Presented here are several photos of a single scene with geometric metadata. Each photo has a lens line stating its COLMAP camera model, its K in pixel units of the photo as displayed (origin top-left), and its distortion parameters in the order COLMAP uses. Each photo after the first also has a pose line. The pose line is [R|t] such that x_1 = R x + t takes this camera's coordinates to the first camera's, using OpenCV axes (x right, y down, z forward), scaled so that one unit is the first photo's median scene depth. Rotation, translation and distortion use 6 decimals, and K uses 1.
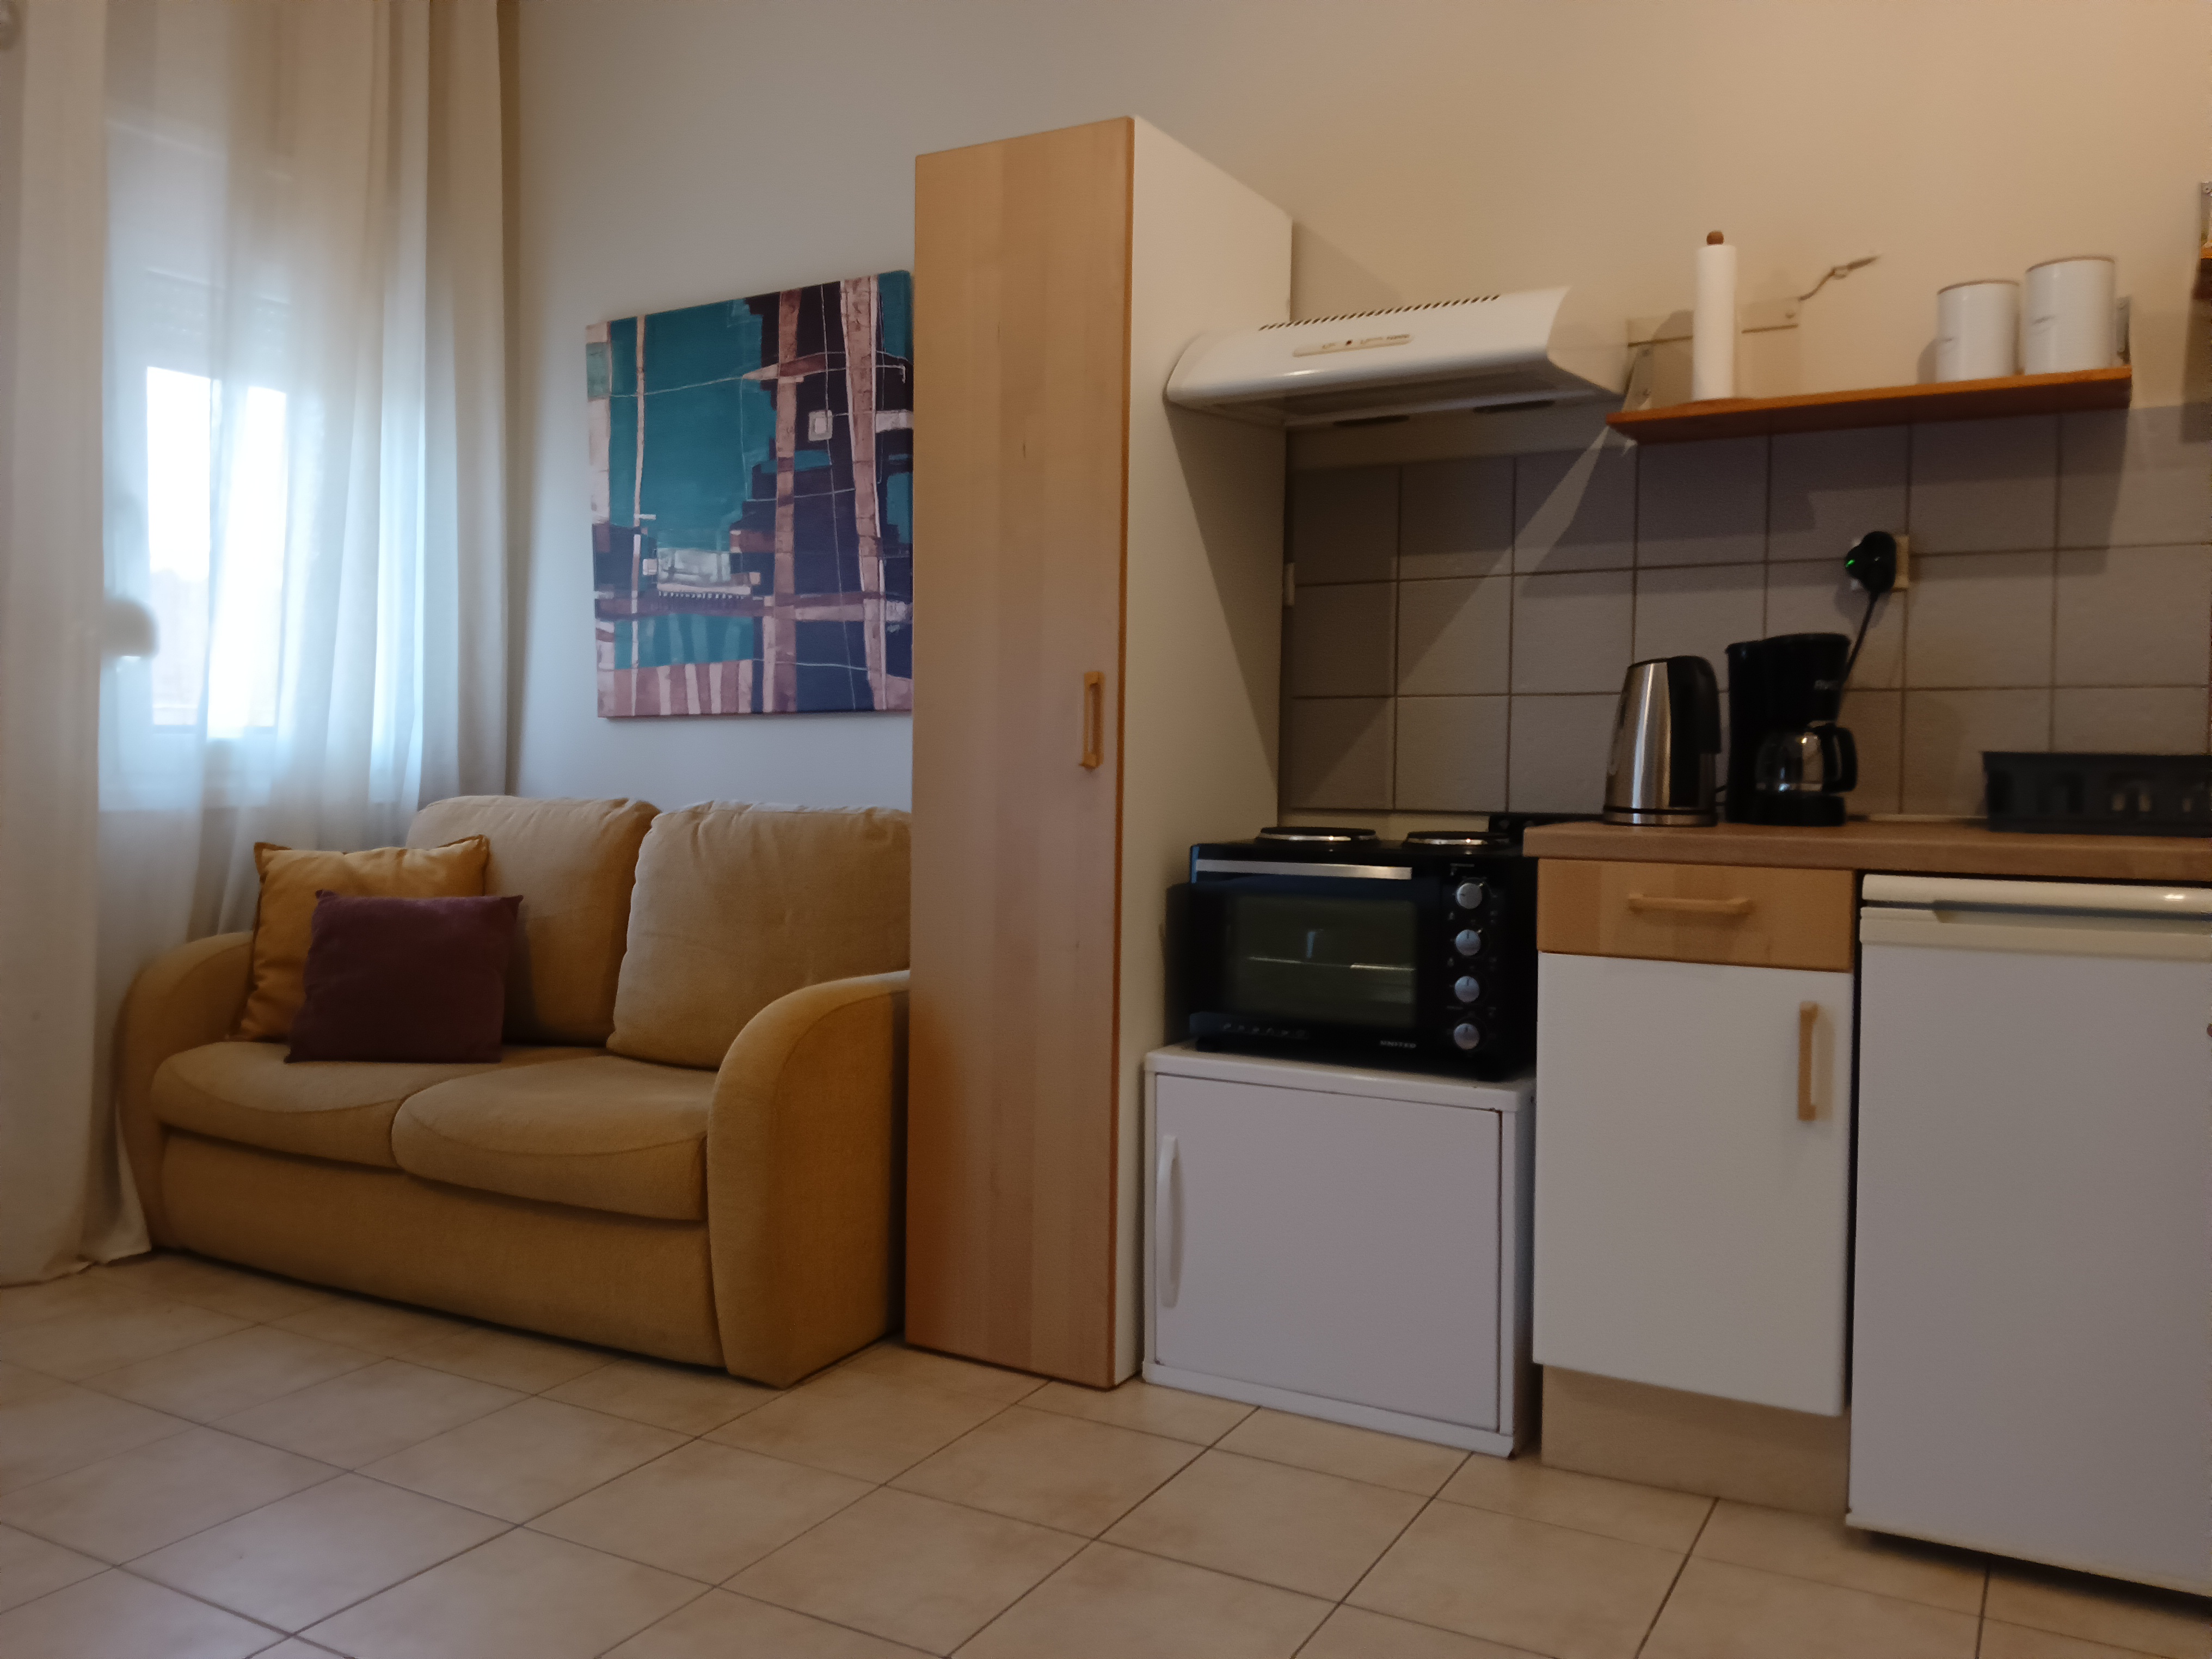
lens RADIAL K [[1758.9, 0, 1094.4], [0, 1758.9, 829.4], [0, 0, 1]] dist [0.089730, -0.201863]
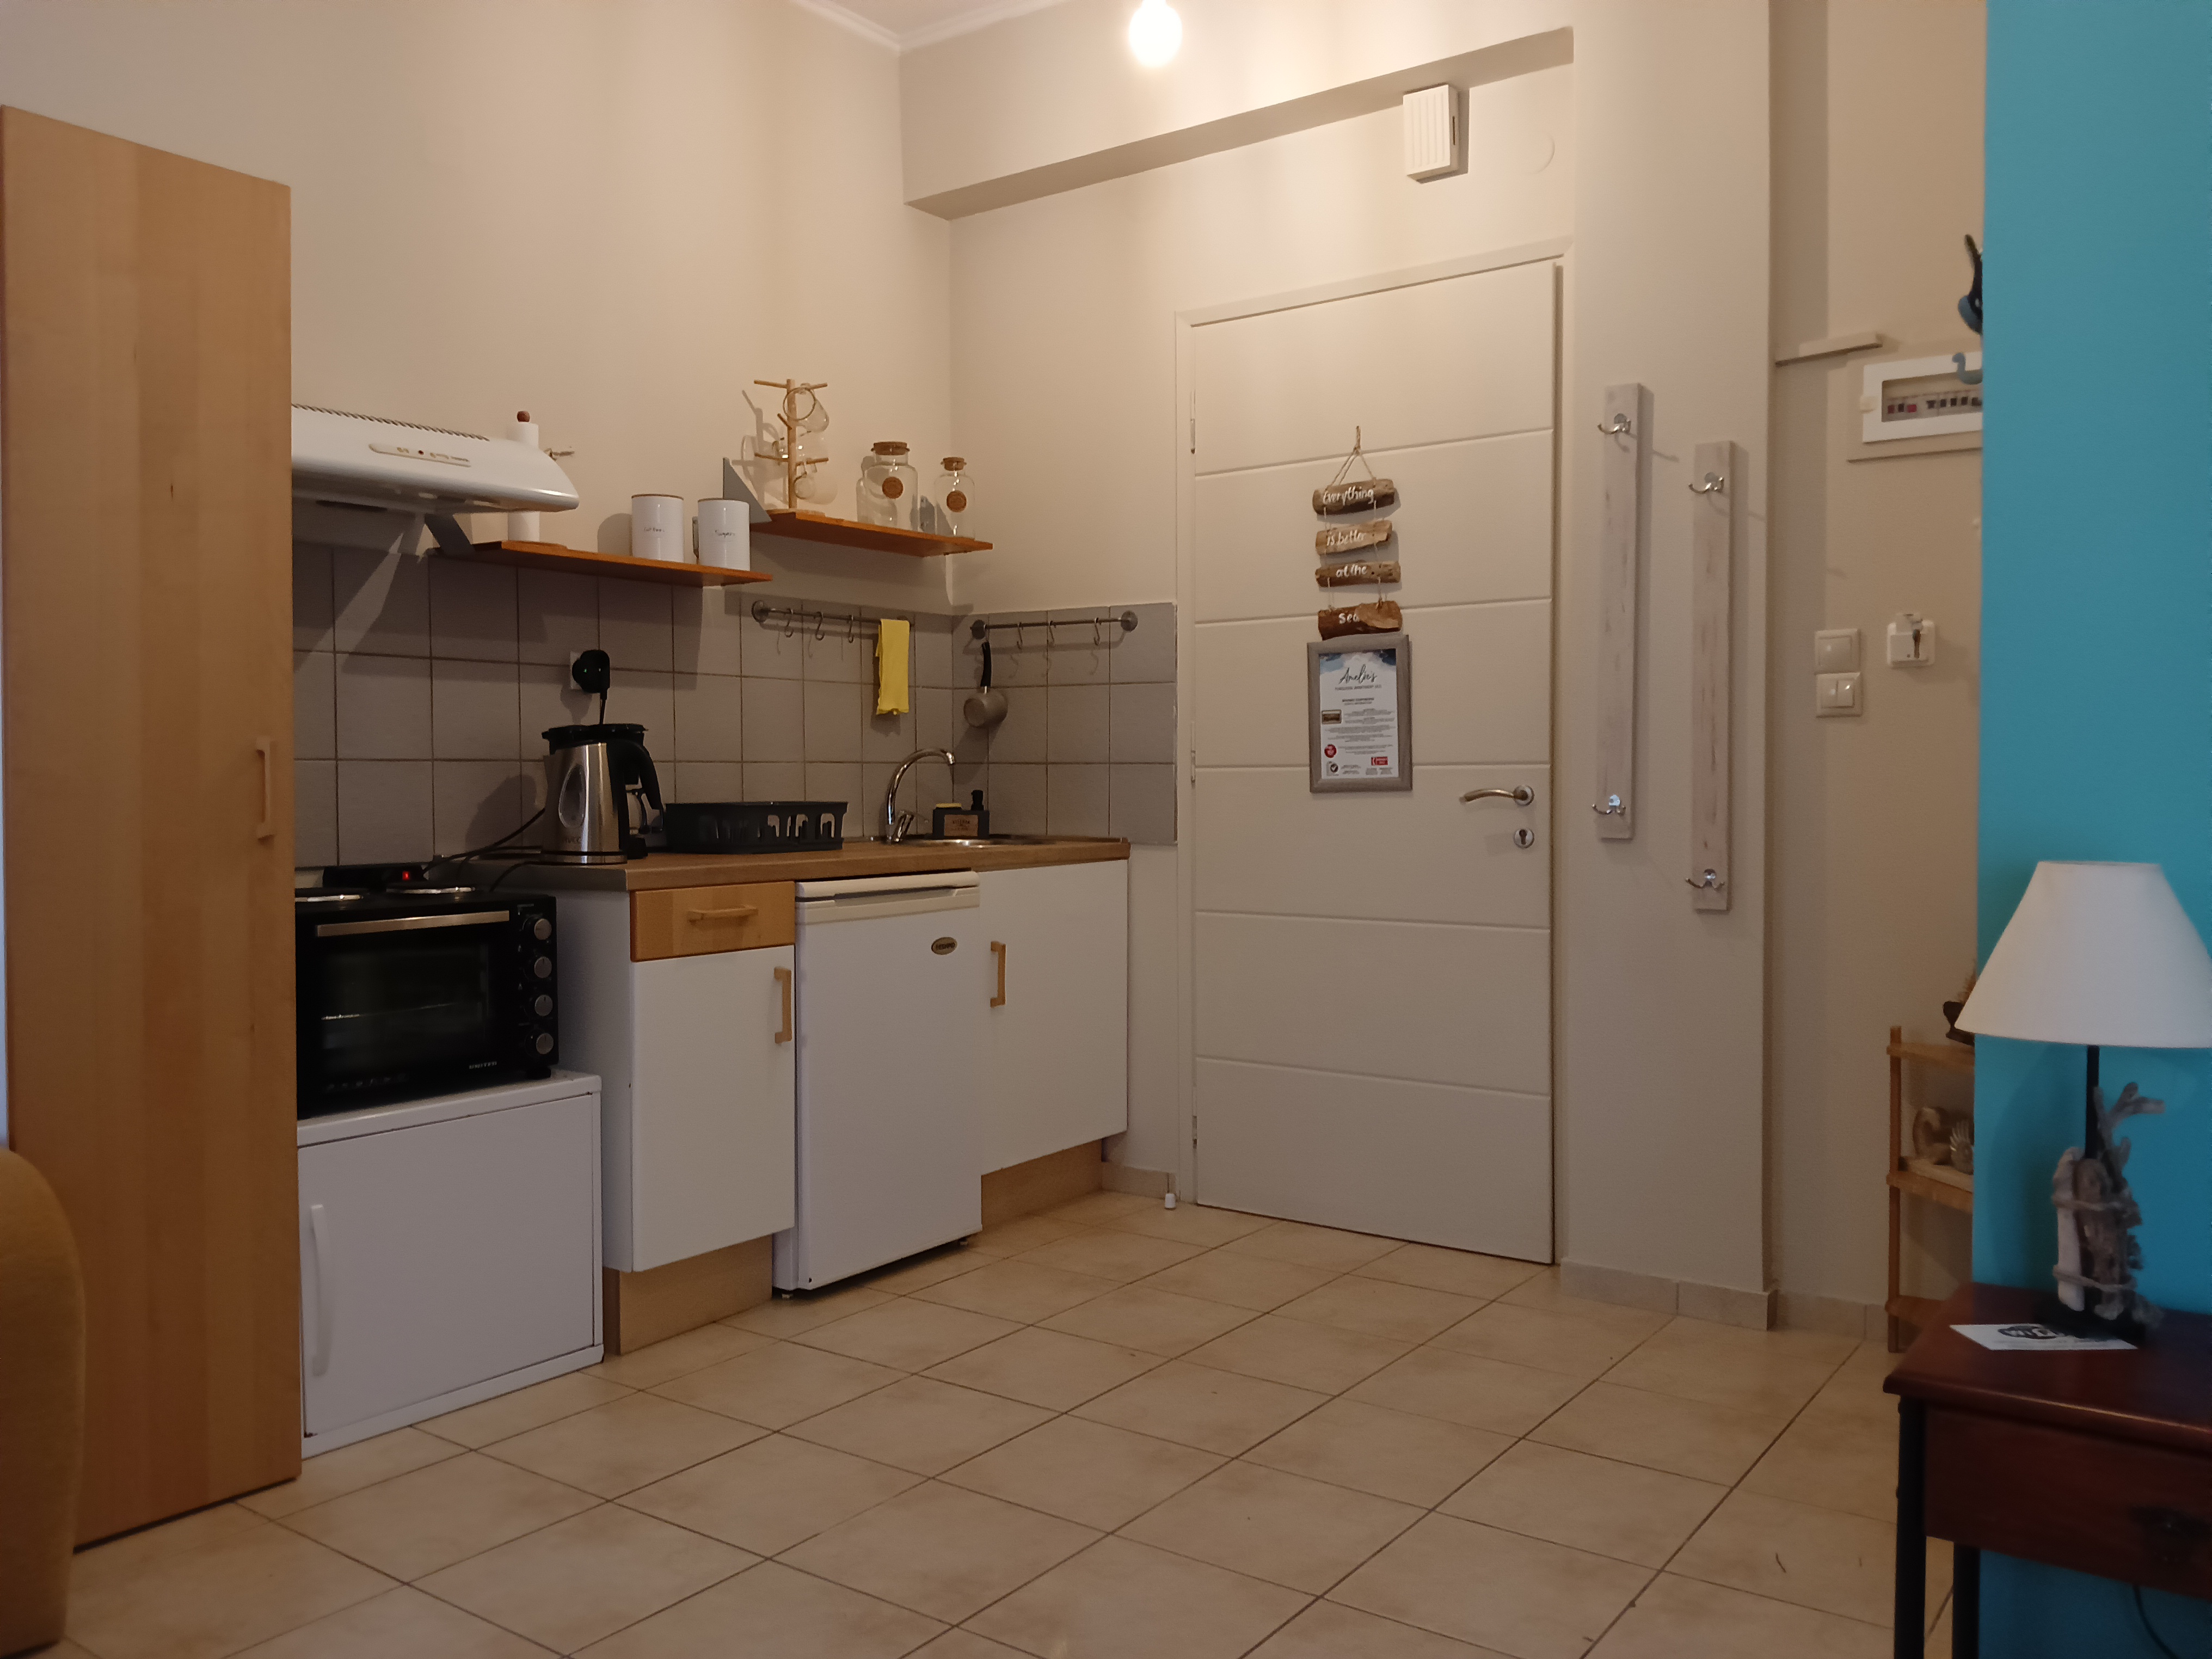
lens RADIAL K [[1758.9, 0, 1094.4], [0, 1758.9, 829.4], [0, 0, 1]] dist [0.089730, -0.201863]
pose [[0.110345, -0.034828, 0.993283, -0.813277], [0.051823, 0.998228, 0.029245, -0.039998], [-0.992541, 0.048248, 0.111954, 0.399591]]
